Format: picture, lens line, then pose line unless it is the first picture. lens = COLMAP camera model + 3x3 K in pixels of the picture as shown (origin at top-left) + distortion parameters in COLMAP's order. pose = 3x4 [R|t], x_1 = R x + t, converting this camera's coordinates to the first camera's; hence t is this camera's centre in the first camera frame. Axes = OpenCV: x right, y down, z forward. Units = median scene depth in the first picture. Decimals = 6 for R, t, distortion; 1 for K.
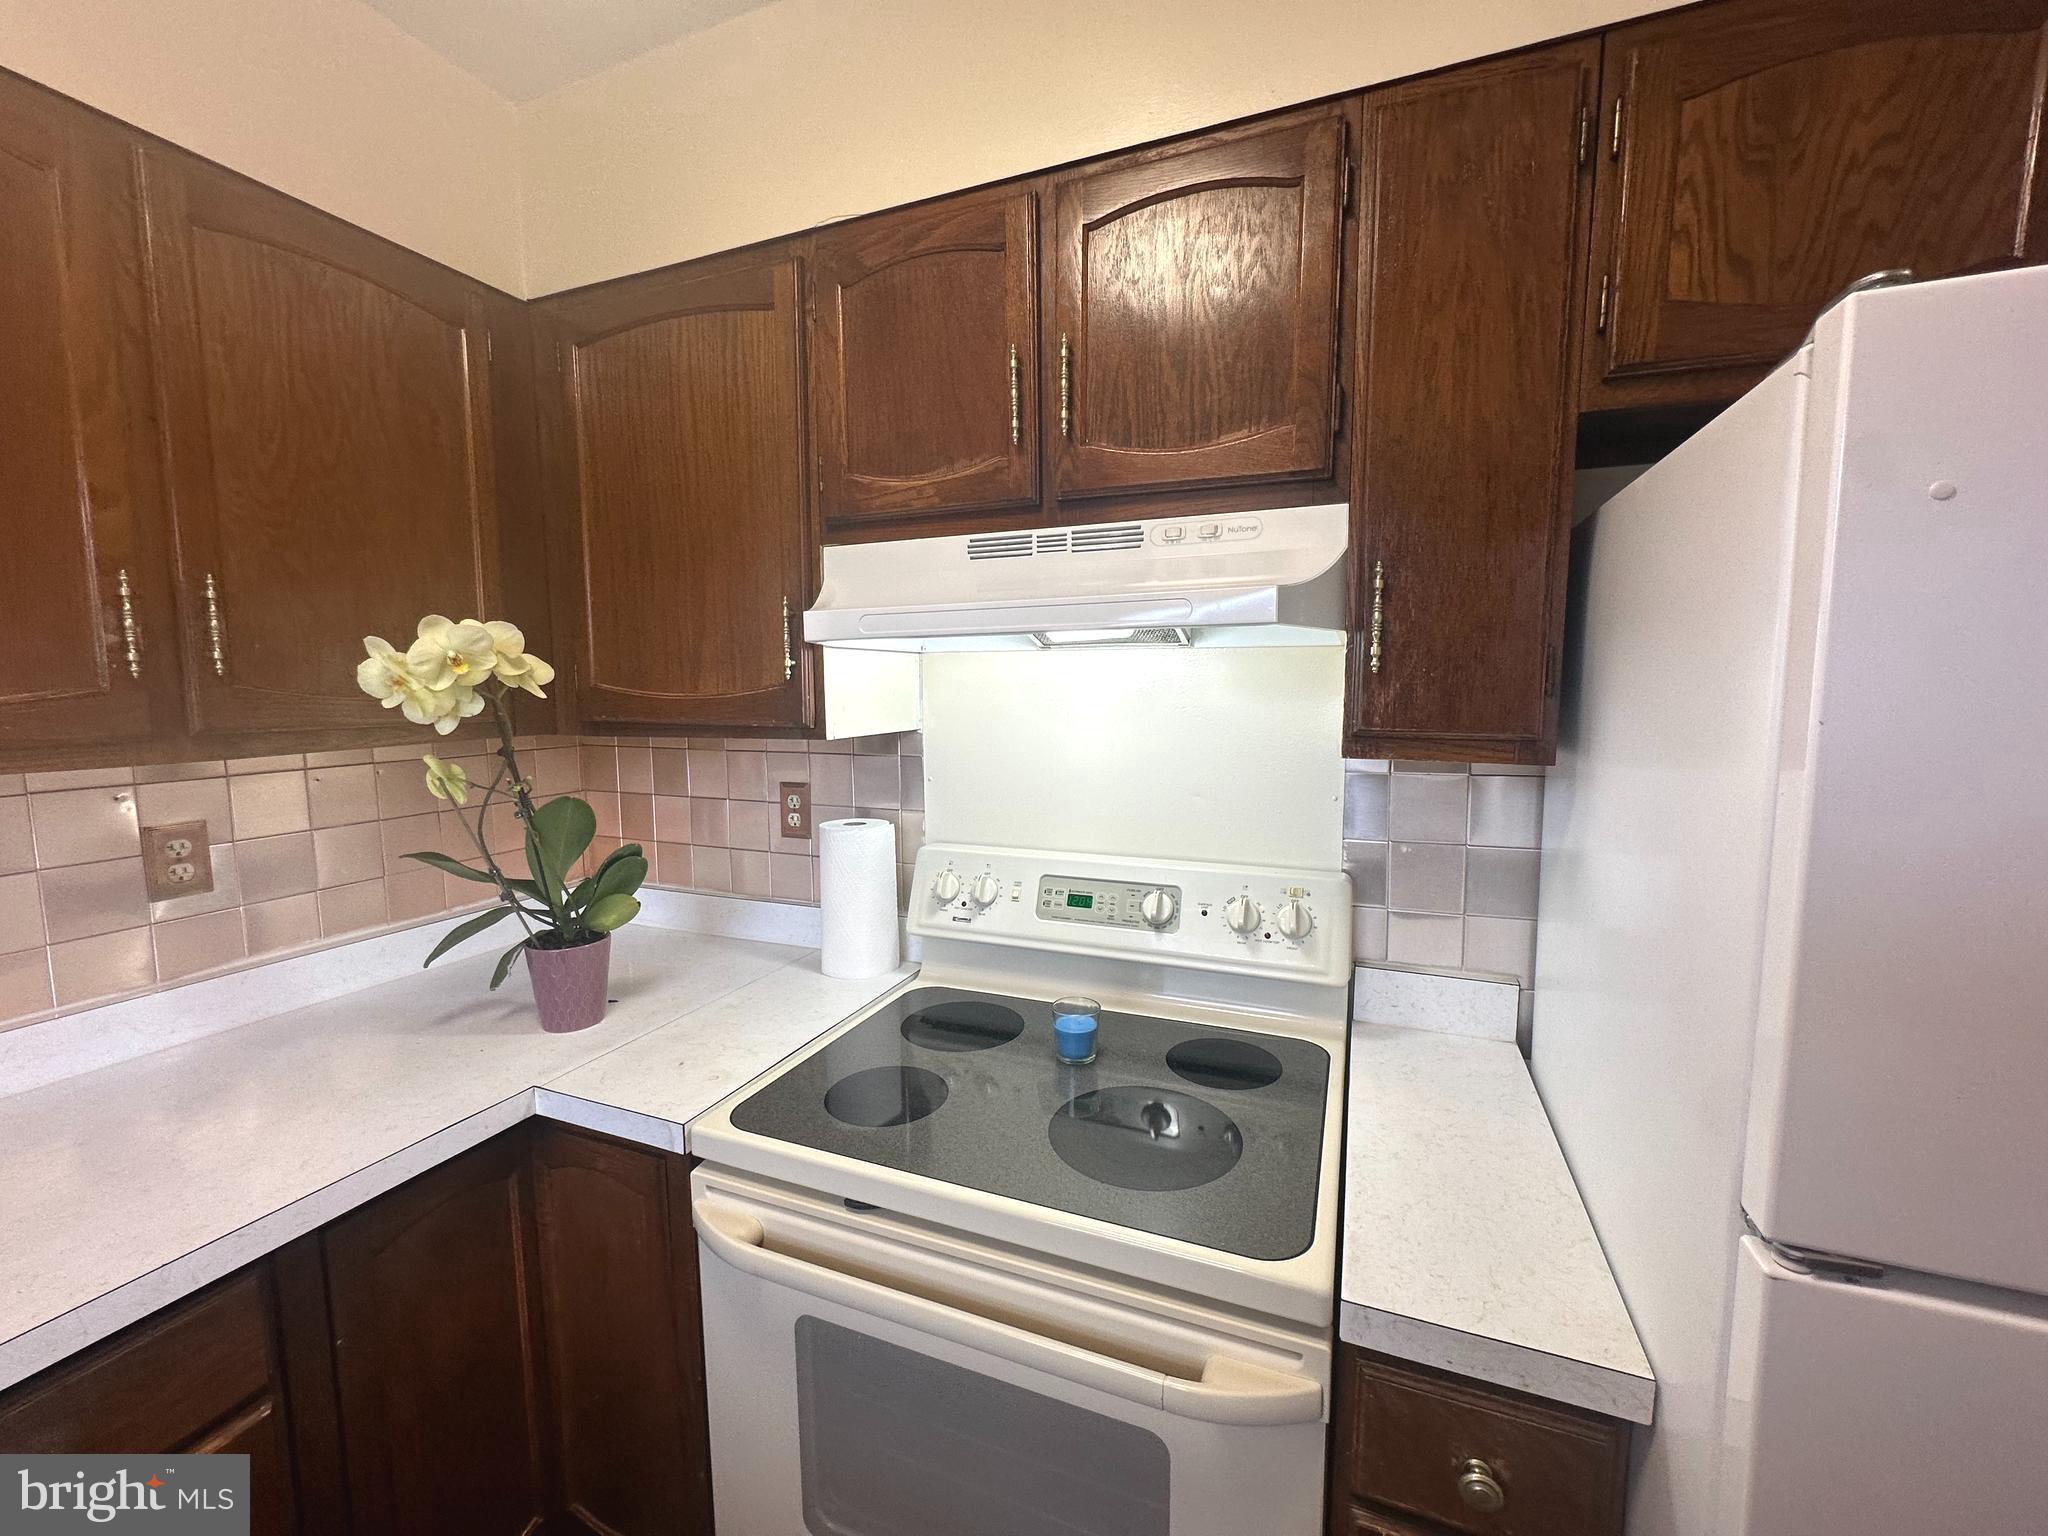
lens RADIAL K [[822.5, 0, 1029.3], [0, 822.5, 760.3], [0, 0, 1]] dist [-0.002693, -0.000118]
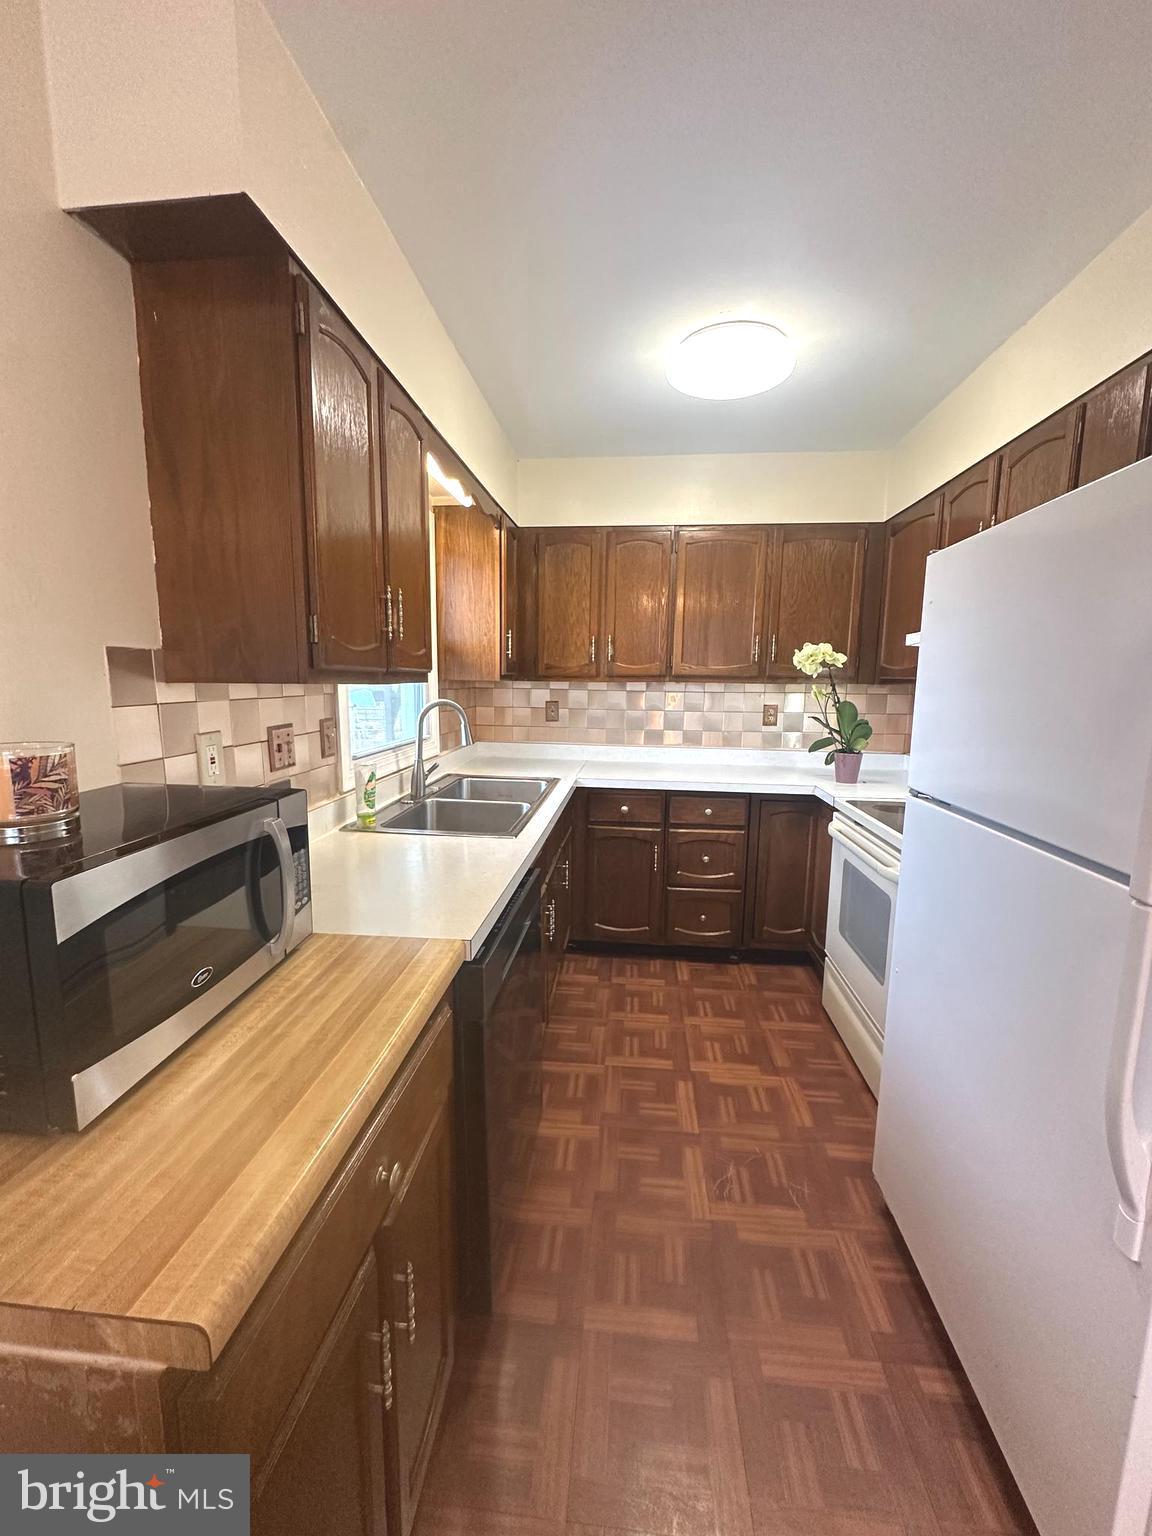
lens RADIAL K [[616.9, 0, 577.6], [0, 616.9, 766.8], [0, 0, 1]] dist [-0.002693, -0.000118]
pose [[0.286805, 0.144074, -0.947093, 1.386240], [-0.103366, 0.987509, 0.118920, 0.121448], [0.952396, 0.063791, 0.298115, -0.616678]]
